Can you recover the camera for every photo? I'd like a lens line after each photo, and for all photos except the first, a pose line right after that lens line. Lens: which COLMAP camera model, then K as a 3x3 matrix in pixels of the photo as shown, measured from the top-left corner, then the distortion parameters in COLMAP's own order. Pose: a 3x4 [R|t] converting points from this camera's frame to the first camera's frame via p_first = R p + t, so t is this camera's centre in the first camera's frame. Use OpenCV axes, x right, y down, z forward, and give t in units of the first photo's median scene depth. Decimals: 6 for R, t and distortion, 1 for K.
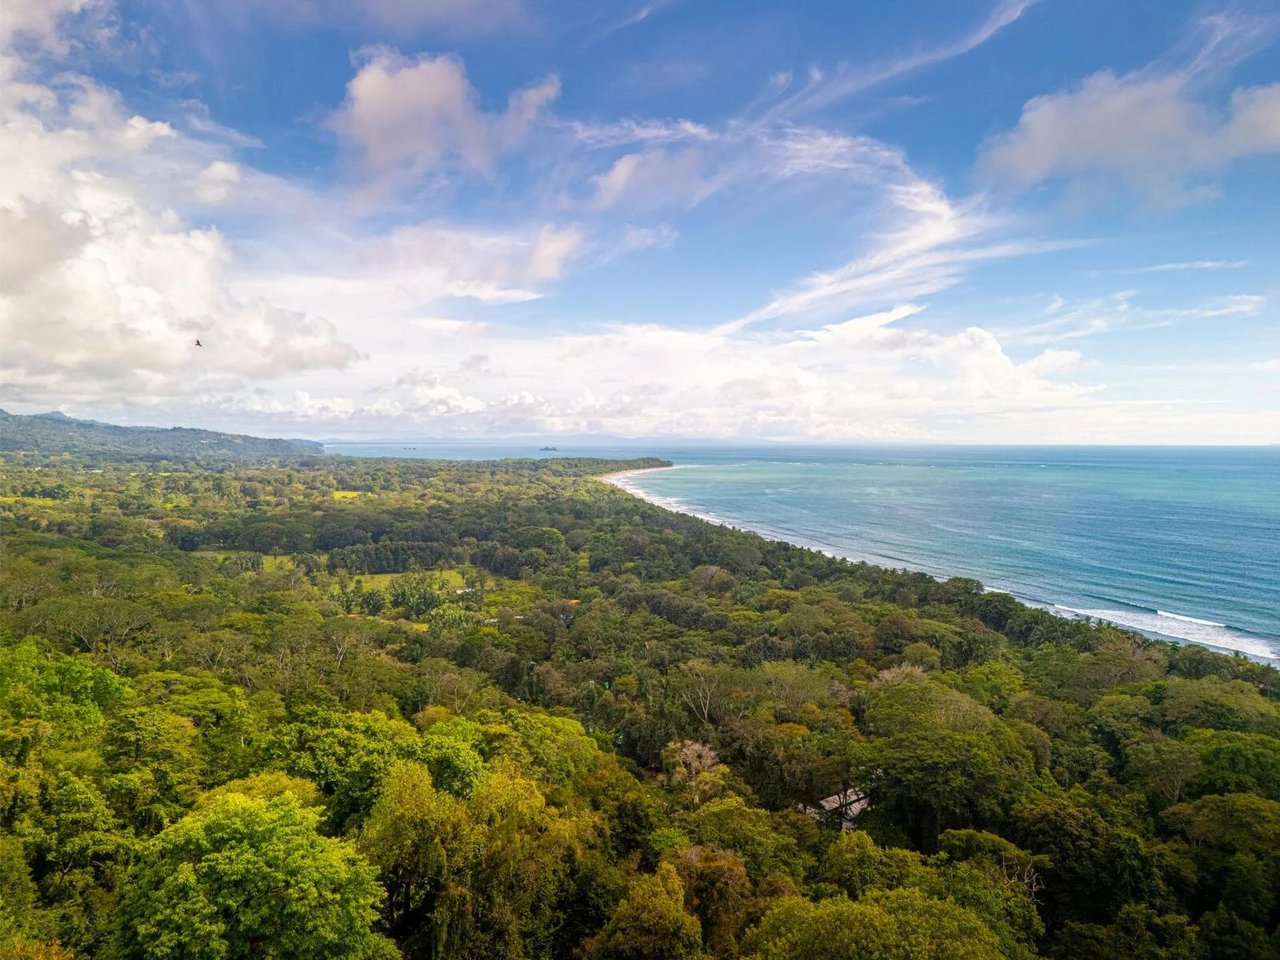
lens RADIAL K [[954.4, 0, 637.4], [0, 954.4, 477.4], [0, 0, 1]] dist [0.075802, -0.085404]
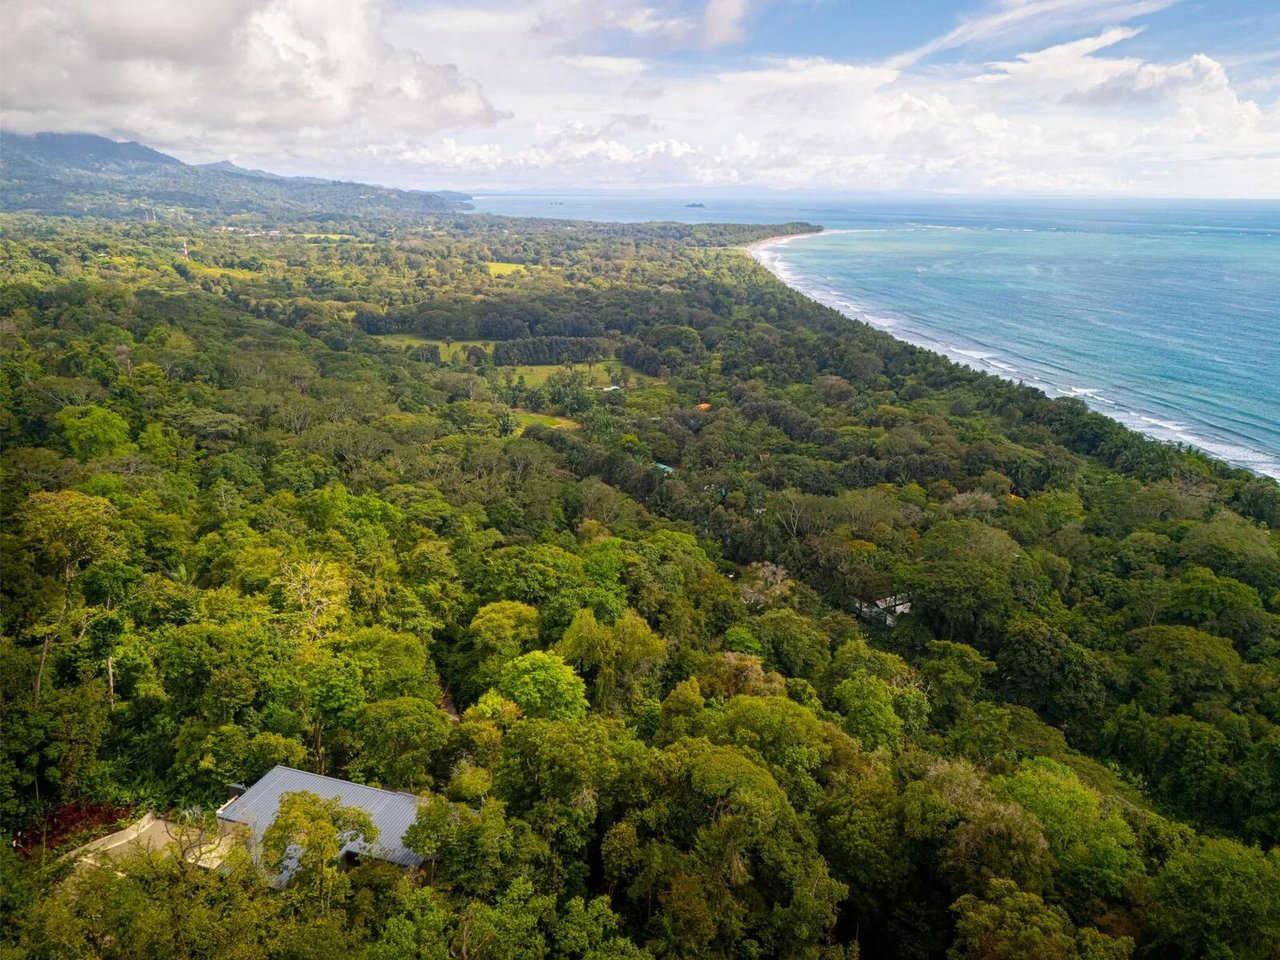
lens RADIAL K [[954.4, 0, 637.2], [0, 954.4, 501.2], [0, 0, 1]] dist [0.075802, -0.085404]
pose [[0.988340, 0.057923, -0.140818, 0.017468], [-0.017328, 0.961596, 0.273921, -0.058521], [0.151276, -0.268287, 0.951387, -0.102448]]
